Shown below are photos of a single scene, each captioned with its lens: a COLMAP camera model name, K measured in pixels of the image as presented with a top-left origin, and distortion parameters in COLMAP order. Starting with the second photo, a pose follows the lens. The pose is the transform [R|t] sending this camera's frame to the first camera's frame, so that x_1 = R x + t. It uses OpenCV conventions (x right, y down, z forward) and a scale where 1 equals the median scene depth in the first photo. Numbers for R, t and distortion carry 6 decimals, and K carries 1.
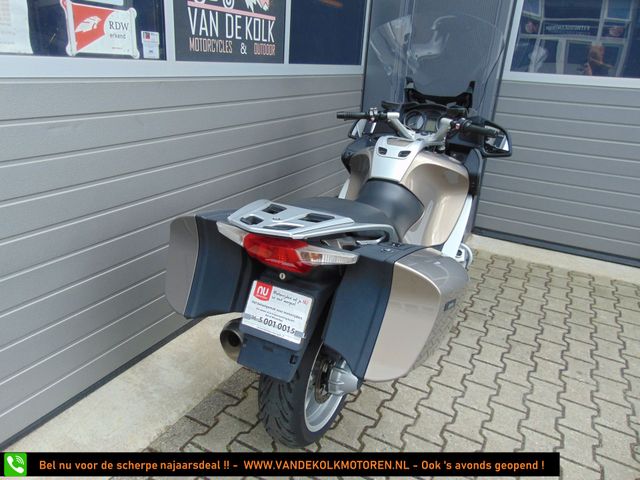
lens RADIAL K [[478.7, 0, 314.1], [0, 478.7, 242.3], [0, 0, 1]] dist [-0.010024, 0.046045]
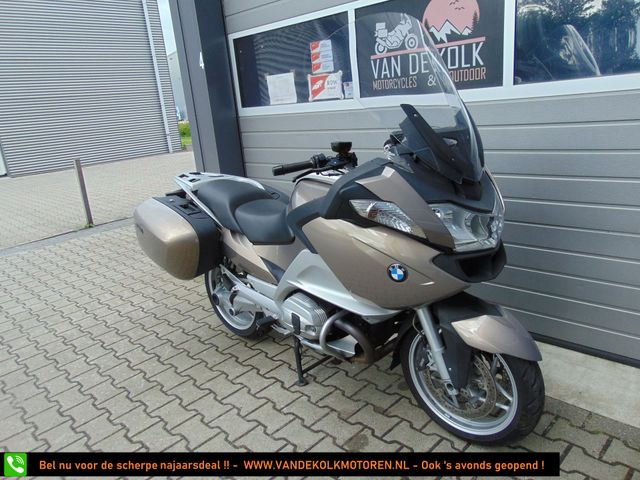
lens RADIAL K [[478.7, 0, 319.1], [0, 478.7, 241.3], [0, 0, 1]] dist [-0.010024, 0.046045]
pose [[-0.293058, 0.242567, -0.924813, 1.056159], [-0.280554, 0.902883, 0.325718, -0.372385], [0.914006, 0.354914, -0.196544, 1.161267]]
